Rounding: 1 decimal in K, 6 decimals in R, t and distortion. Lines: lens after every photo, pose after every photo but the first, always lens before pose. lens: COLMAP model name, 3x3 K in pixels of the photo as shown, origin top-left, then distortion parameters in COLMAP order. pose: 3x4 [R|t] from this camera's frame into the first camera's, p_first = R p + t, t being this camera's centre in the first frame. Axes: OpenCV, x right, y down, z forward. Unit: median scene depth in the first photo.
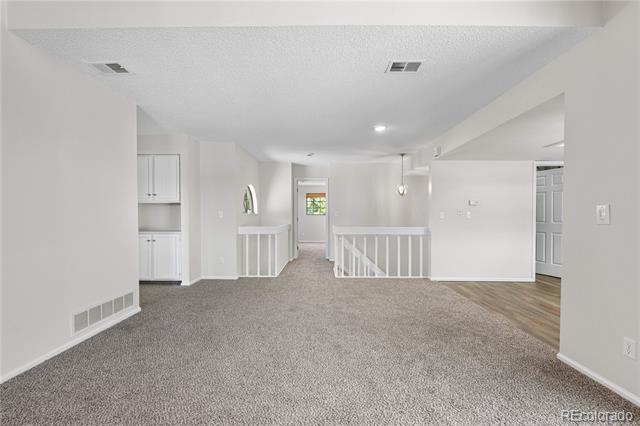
lens RADIAL K [[286.5, 0, 315.7], [0, 286.5, 216.0], [0, 0, 1]] dist [-0.002299, 0.000355]
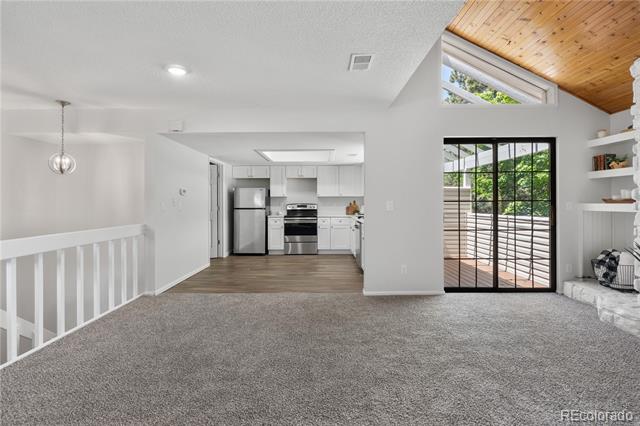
lens RADIAL K [[286.5, 0, 326.4], [0, 286.5, 198.4], [0, 0, 1]] dist [-0.002299, 0.000355]
pose [[-0.042225, 0.011750, 0.999039, -0.446289], [0.004460, 0.999923, -0.011572, -0.018961], [-0.999098, 0.003967, -0.042274, 0.745653]]
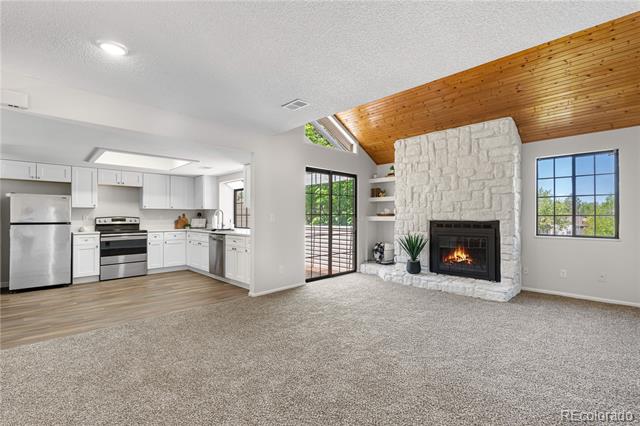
lens RADIAL K [[286.5, 0, 323.9], [0, 286.5, 214.3], [0, 0, 1]] dist [-0.002299, 0.000355]
pose [[-0.741535, 0.003597, 0.670904, -0.419701], [0.000241, 0.999987, -0.005095, -0.013008], [-0.670914, -0.003617, -0.741527, 1.196685]]
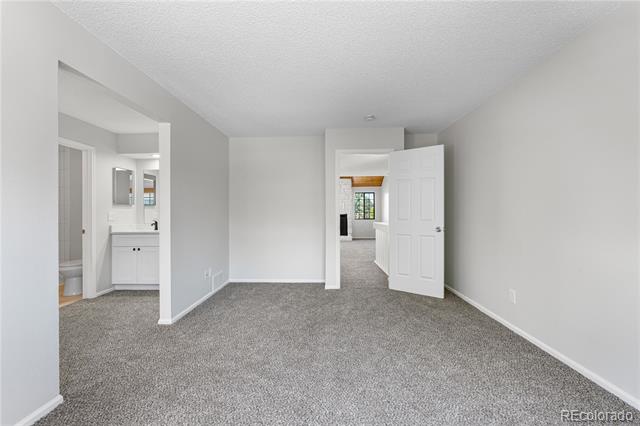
lens RADIAL K [[286.5, 0, 319.6], [0, 286.5, 214.0], [0, 0, 1]] dist [-0.002299, 0.000355]
pose [[-0.999819, 0.004062, -0.018585, 0.187489], [0.004075, 0.999991, -0.000685, 0.006694], [0.018582, -0.000760, -0.999827, 3.091497]]
